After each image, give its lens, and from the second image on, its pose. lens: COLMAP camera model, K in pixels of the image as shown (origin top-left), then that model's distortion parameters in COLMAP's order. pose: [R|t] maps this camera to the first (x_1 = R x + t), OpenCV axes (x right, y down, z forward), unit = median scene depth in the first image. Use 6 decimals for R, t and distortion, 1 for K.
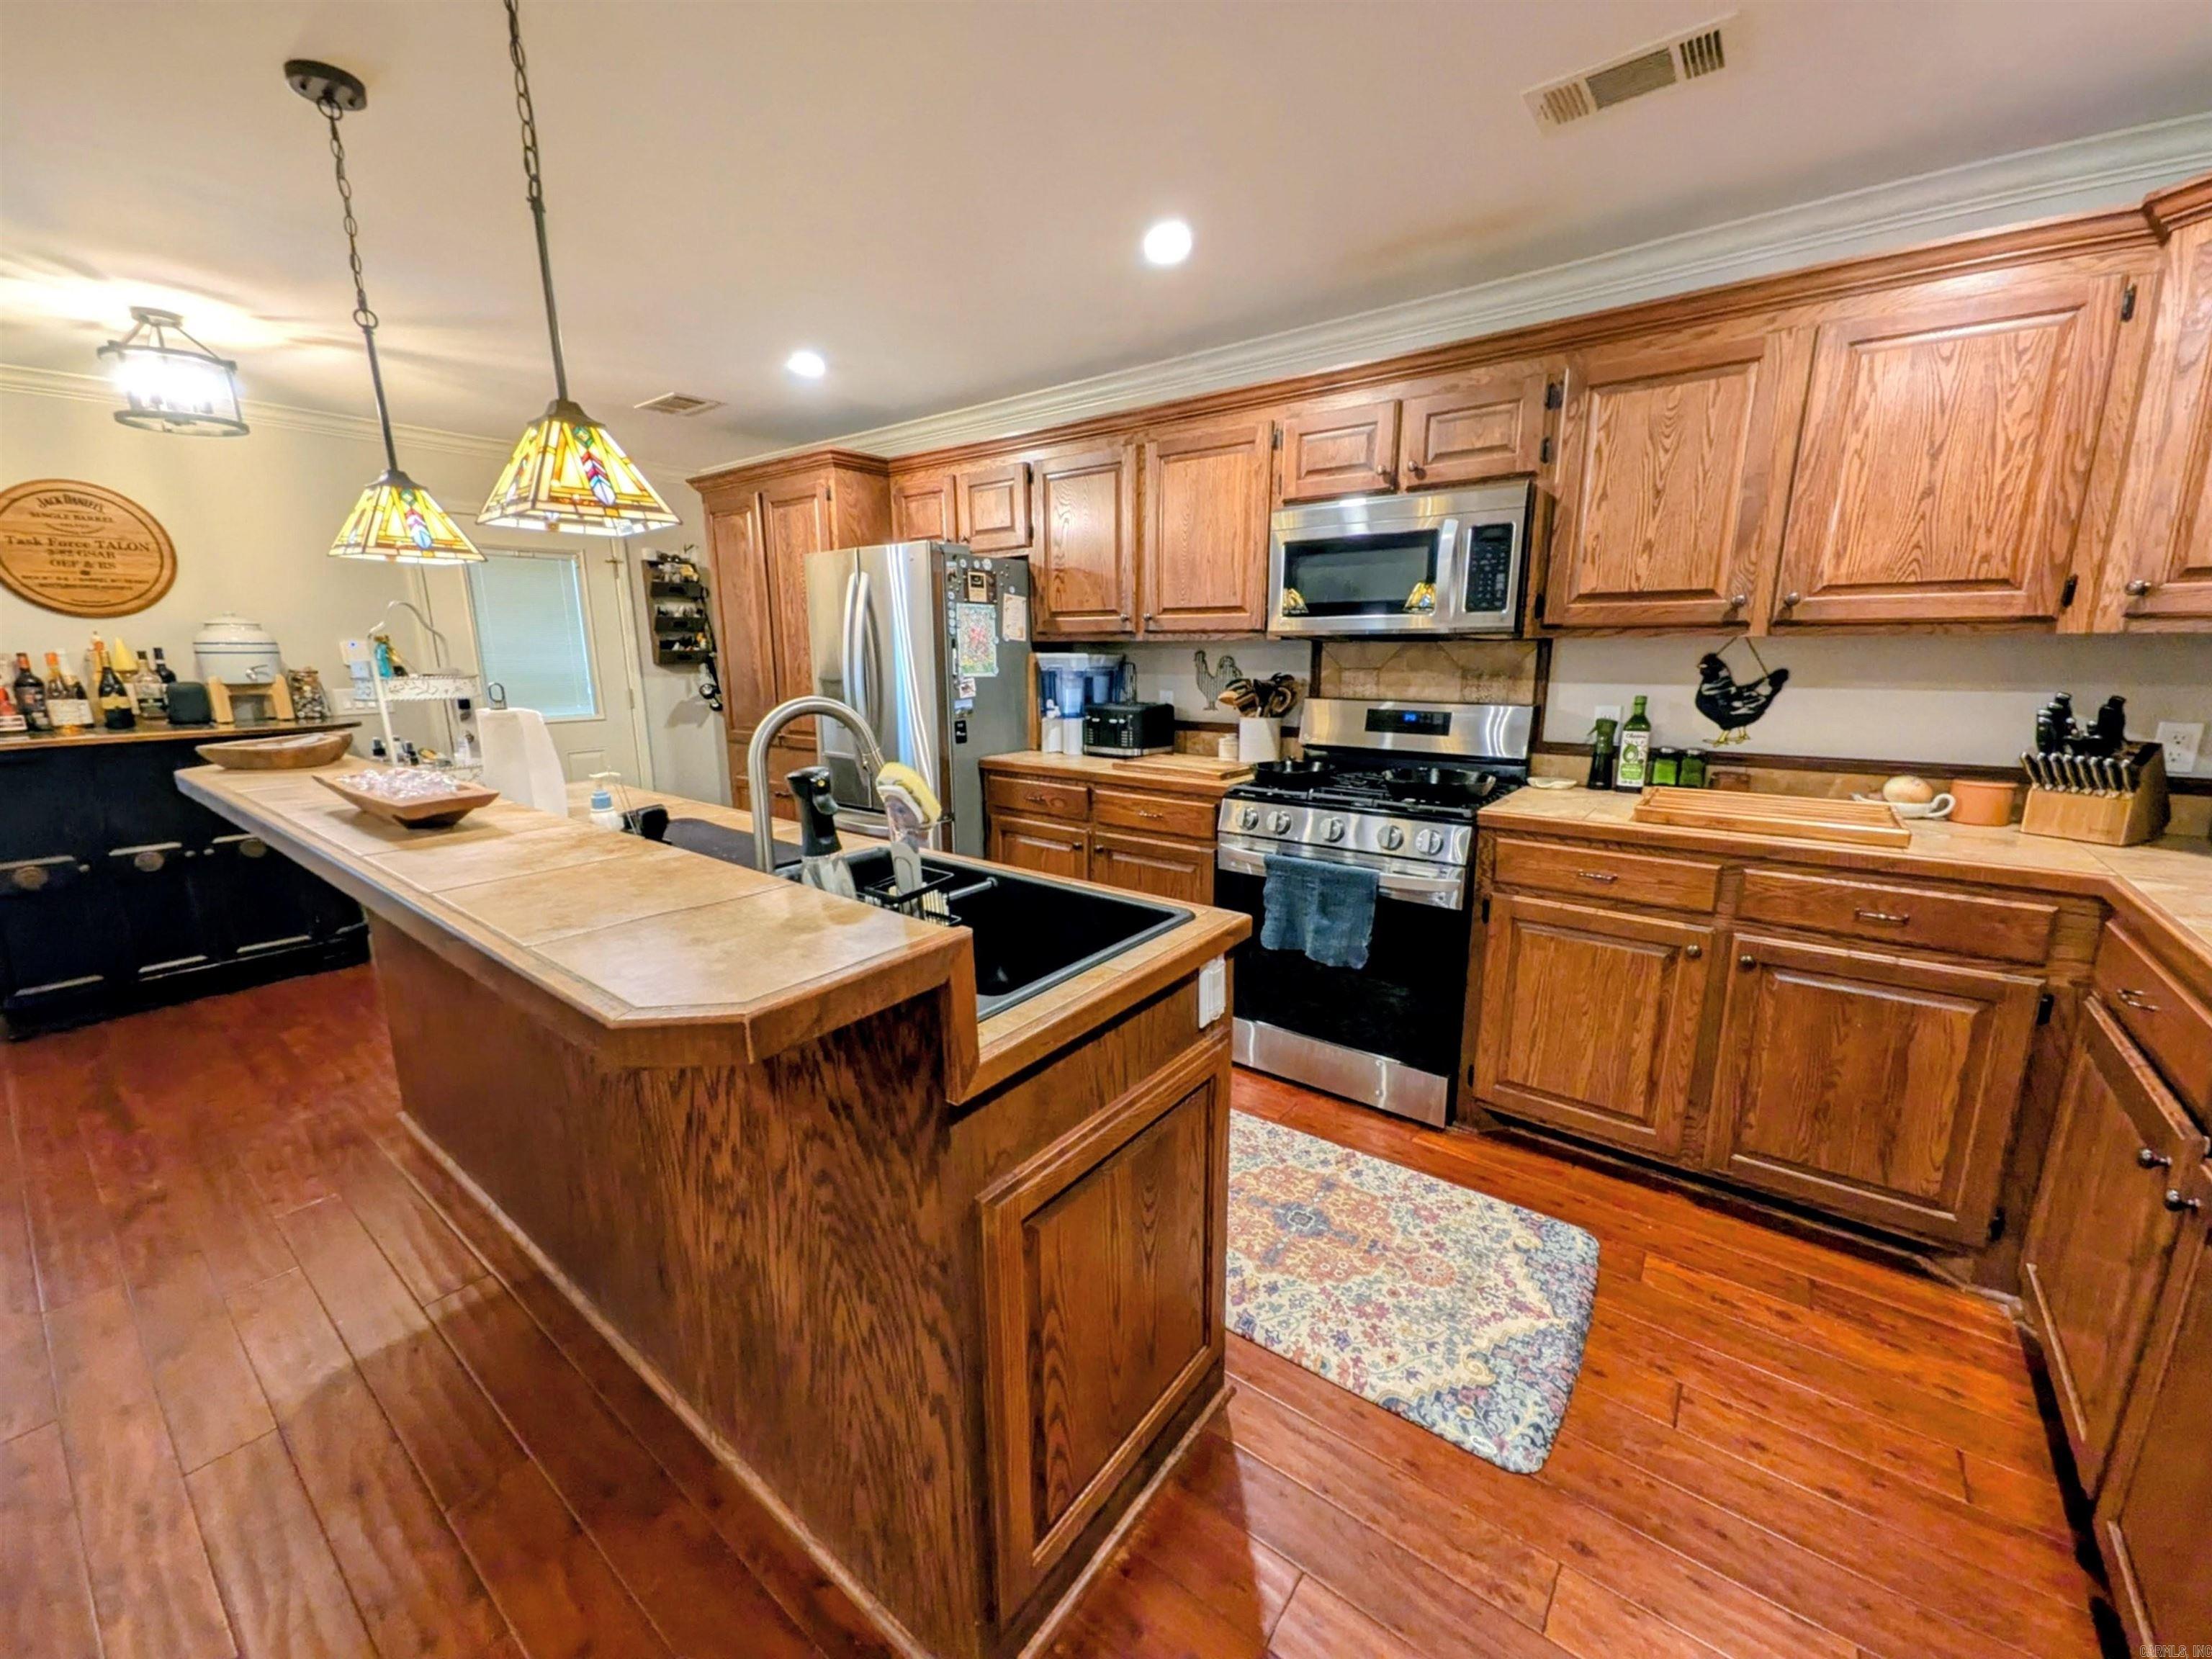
lens RADIAL K [[878.7, 0, 1118.3], [0, 878.7, 834.7], [0, 0, 1]] dist [0.018390, -0.009967]
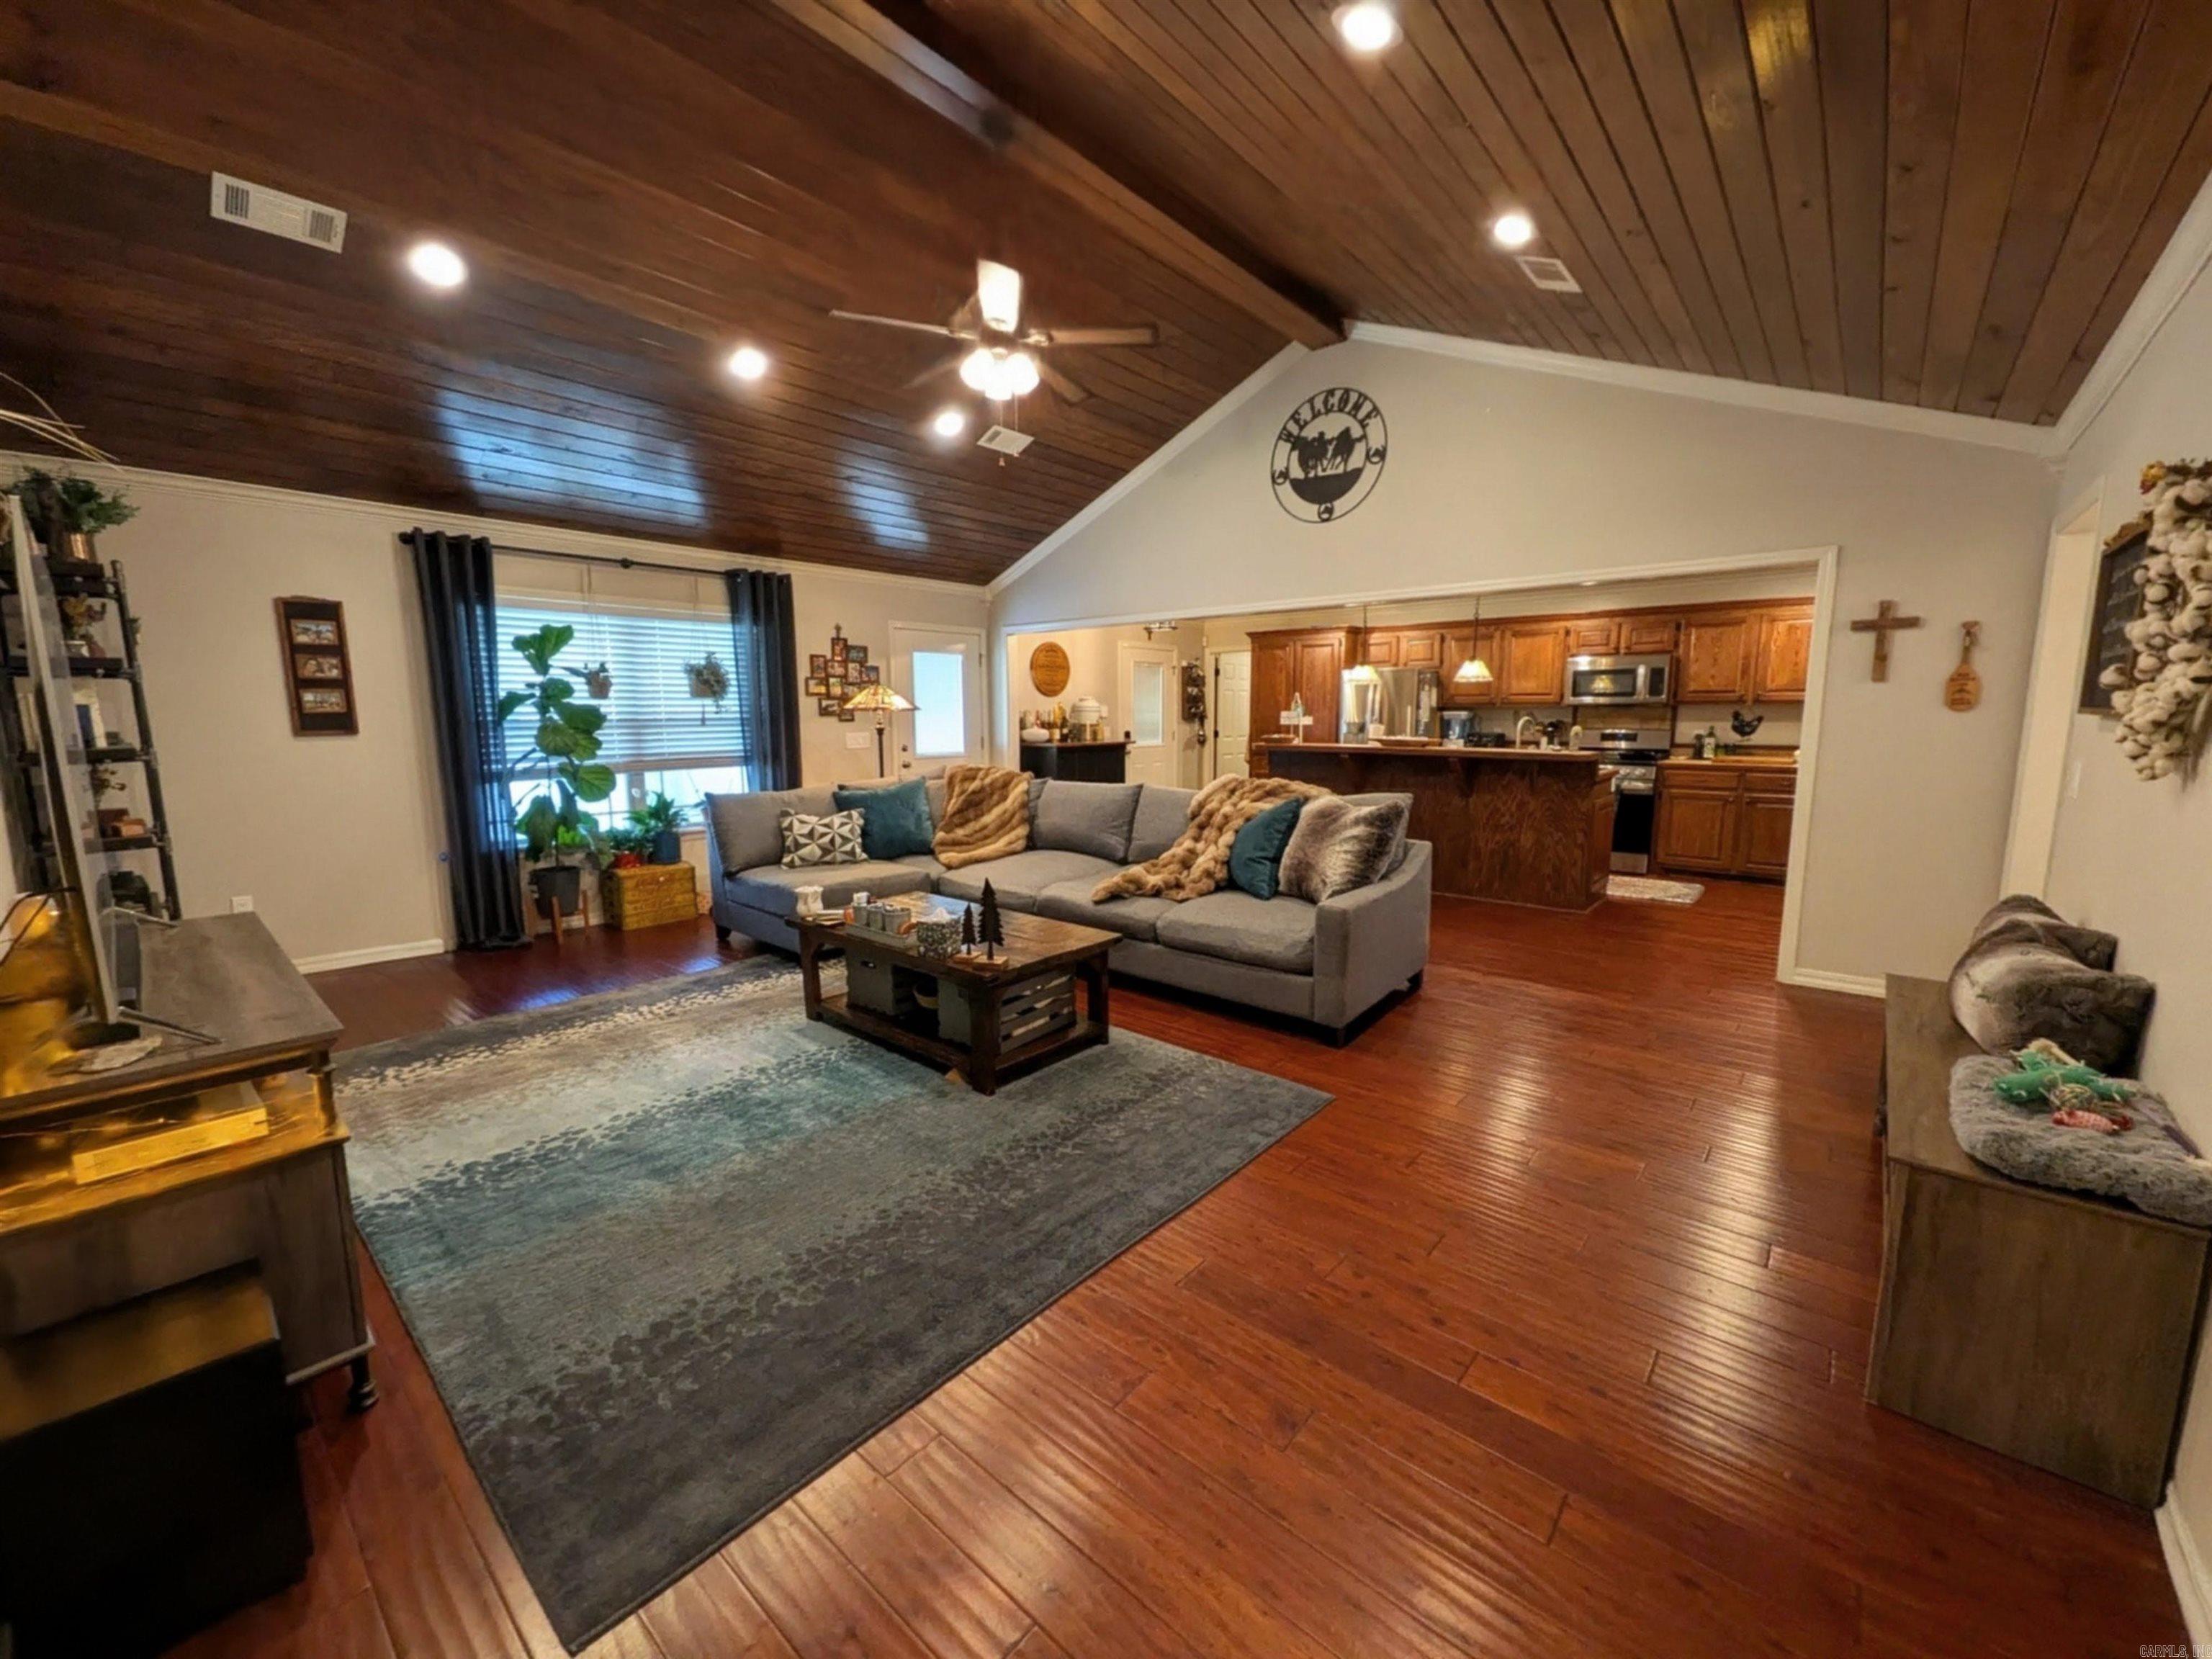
lens RADIAL K [[878.7, 0, 1118.3], [0, 878.7, 834.7], [0, 0, 1]] dist [0.018390, -0.009967]
pose [[0.998393, 0.011787, -0.055430, -1.112392], [-0.016005, 0.996959, -0.076271, 0.424135], [0.054363, 0.077036, 0.995545, -1.841932]]
